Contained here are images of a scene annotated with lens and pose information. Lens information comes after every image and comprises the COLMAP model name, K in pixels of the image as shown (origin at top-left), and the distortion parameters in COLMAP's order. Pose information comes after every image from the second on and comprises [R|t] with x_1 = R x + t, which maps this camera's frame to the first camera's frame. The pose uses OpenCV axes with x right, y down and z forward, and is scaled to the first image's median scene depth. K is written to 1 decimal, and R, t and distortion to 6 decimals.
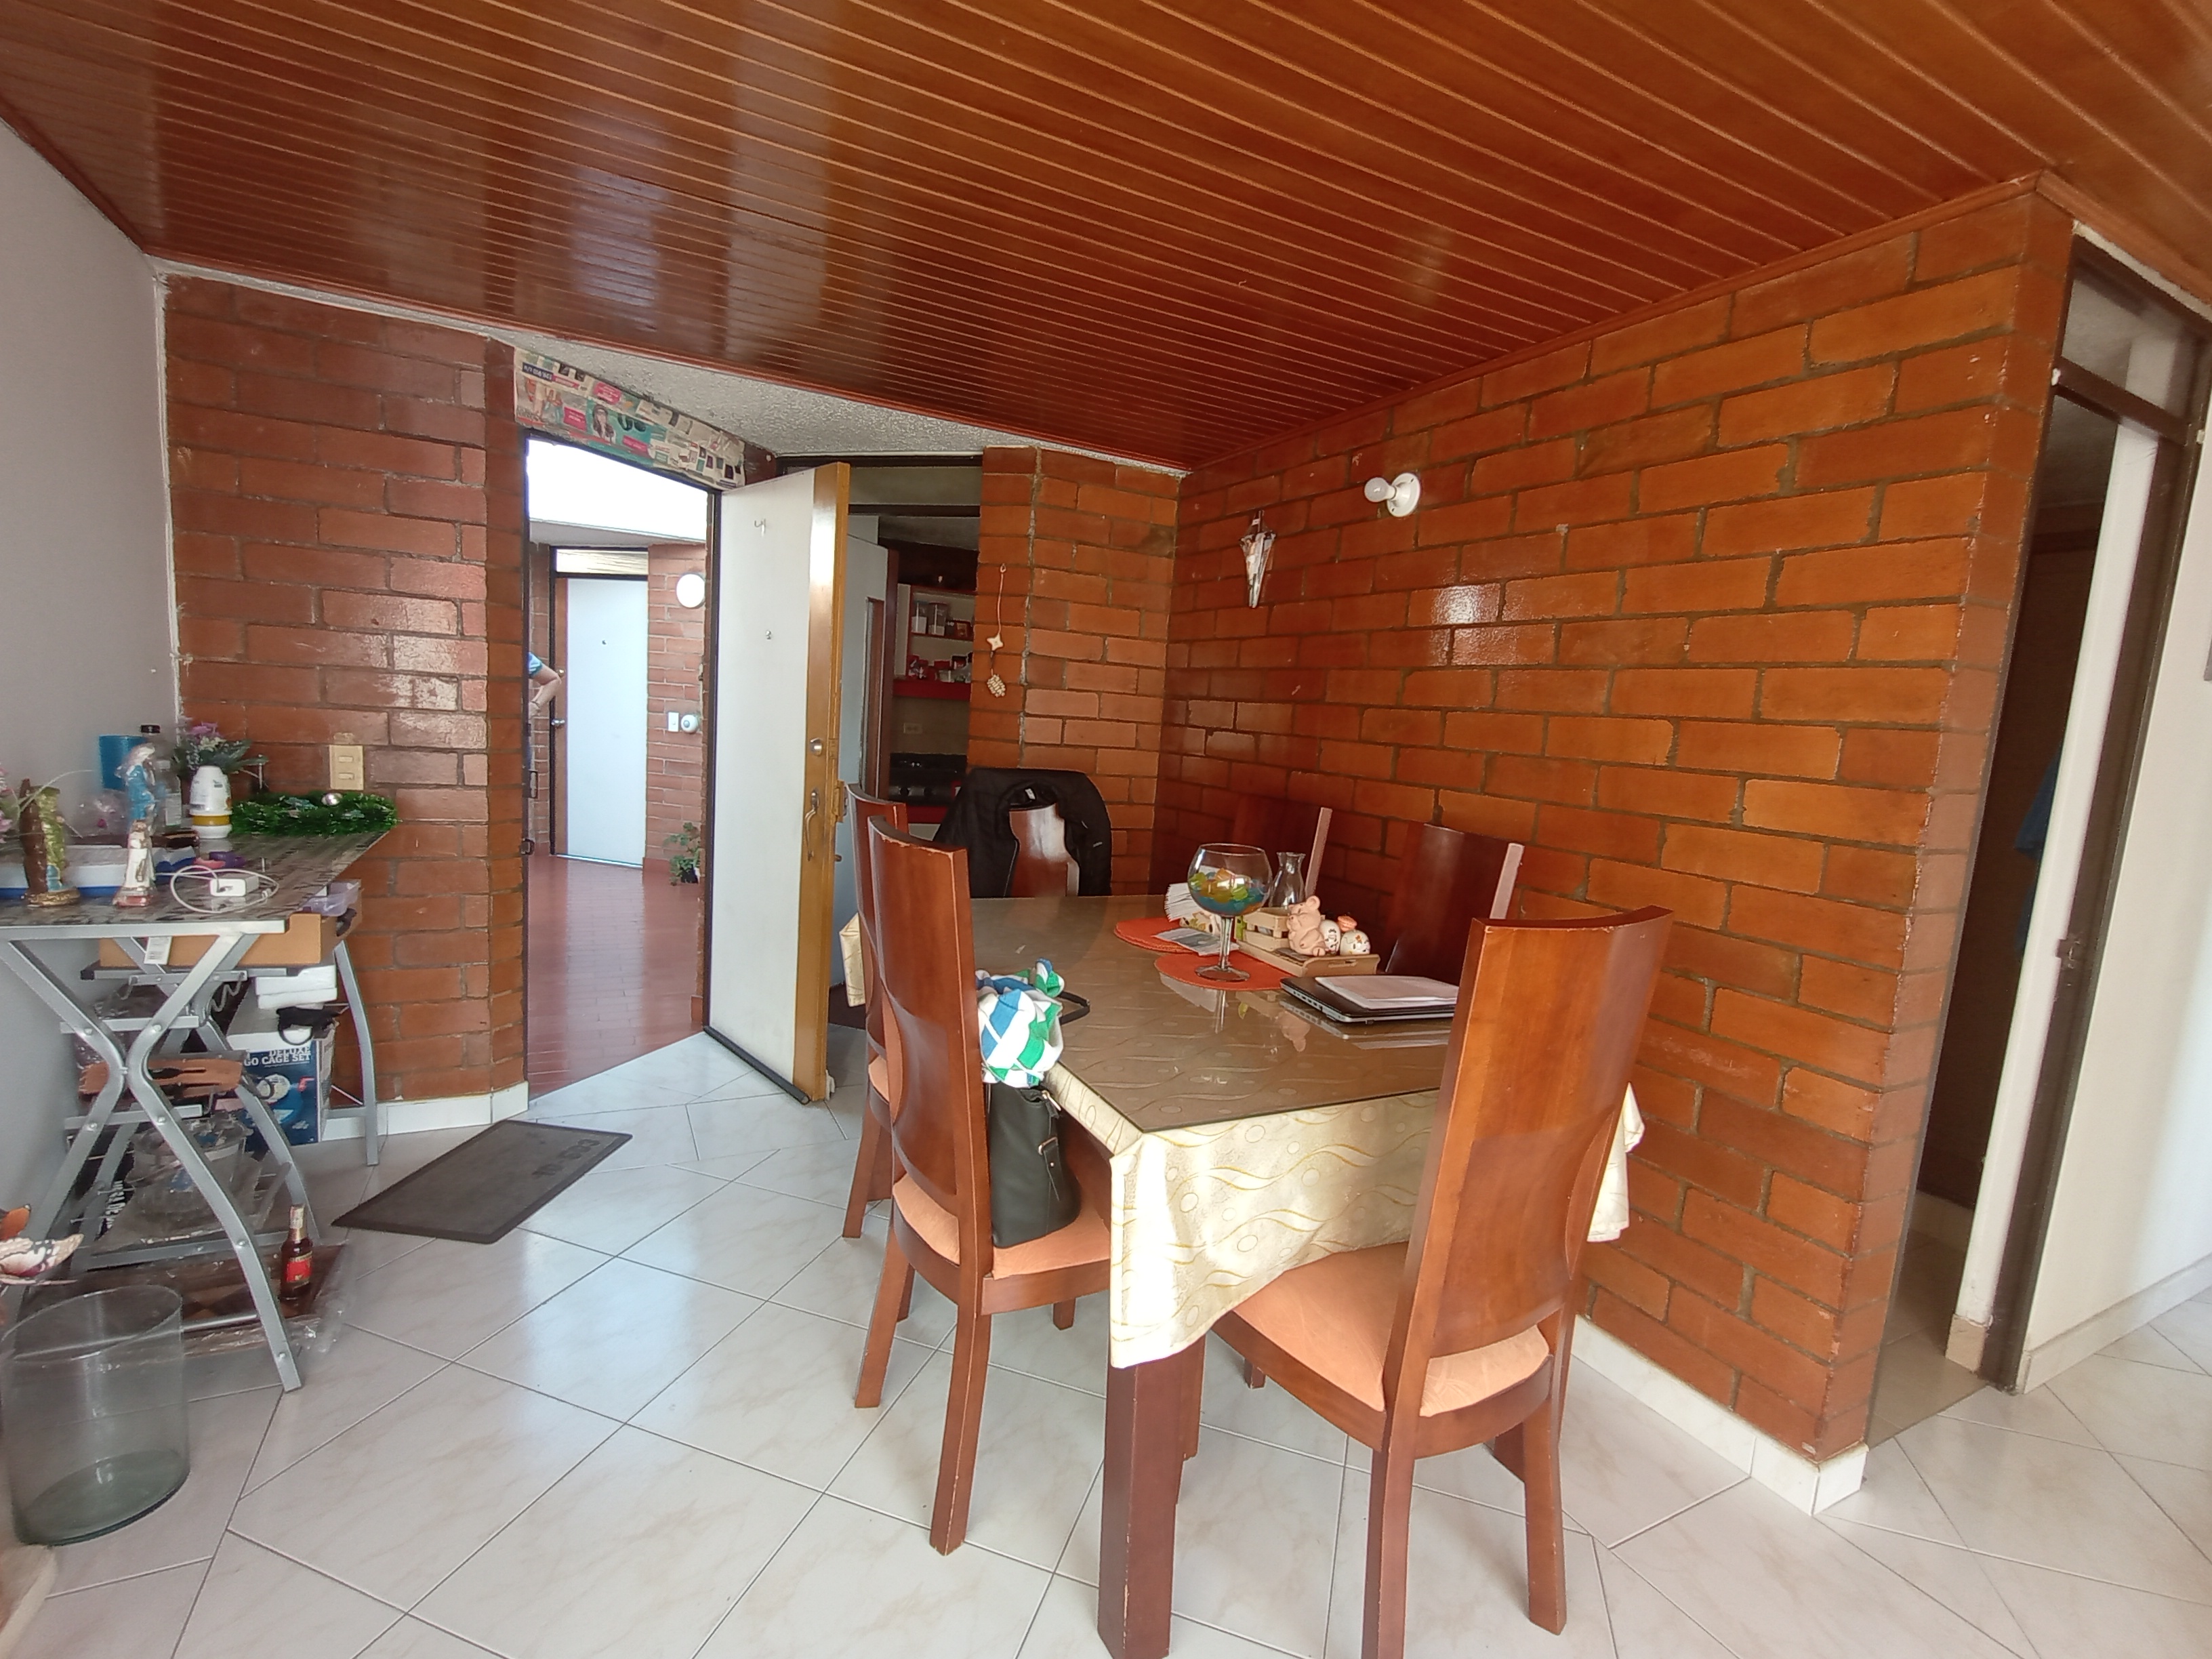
lens RADIAL K [[999.5, 0, 1094.4], [0, 999.5, 841.1], [0, 0, 1]] dist [-0.002067, -0.000858]
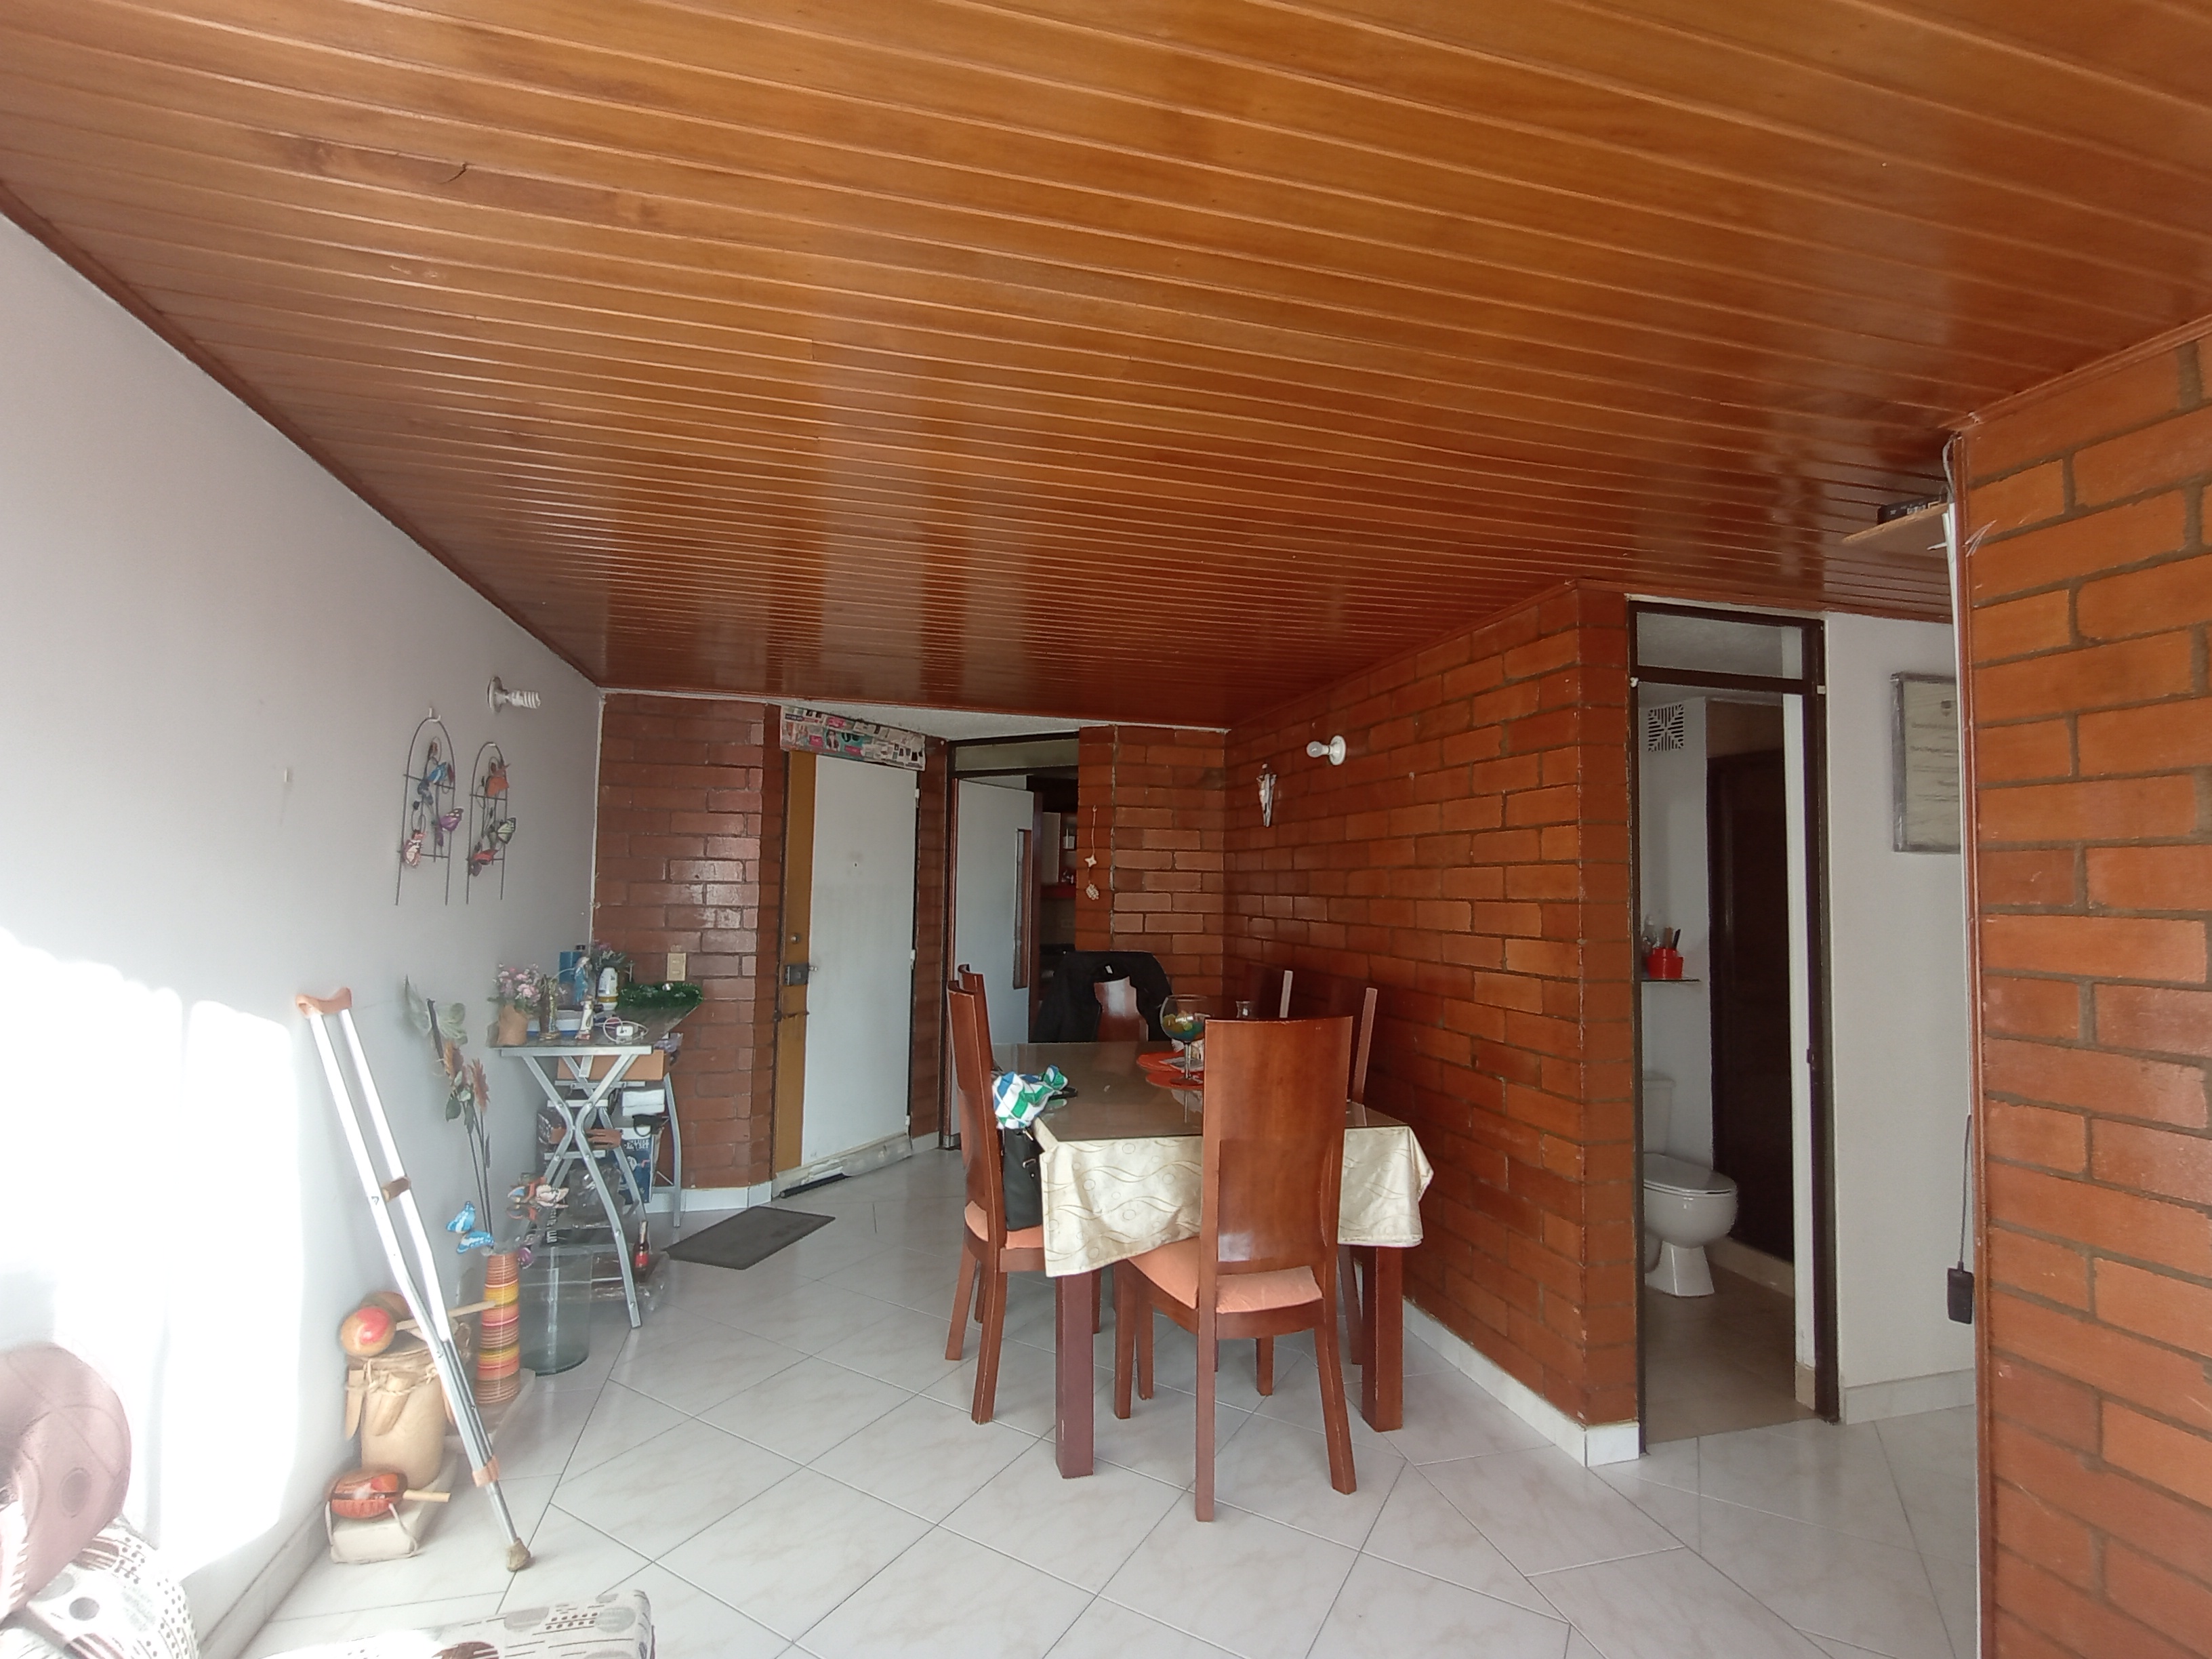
lens RADIAL K [[999.5, 0, 1094.4], [0, 999.5, 841.1], [0, 0, 1]] dist [-0.002067, -0.000858]
pose [[0.973837, -0.062574, -0.218464, 0.314390], [0.020754, 0.981815, -0.188702, 0.052502], [0.226299, 0.179231, 0.957426, -0.494390]]
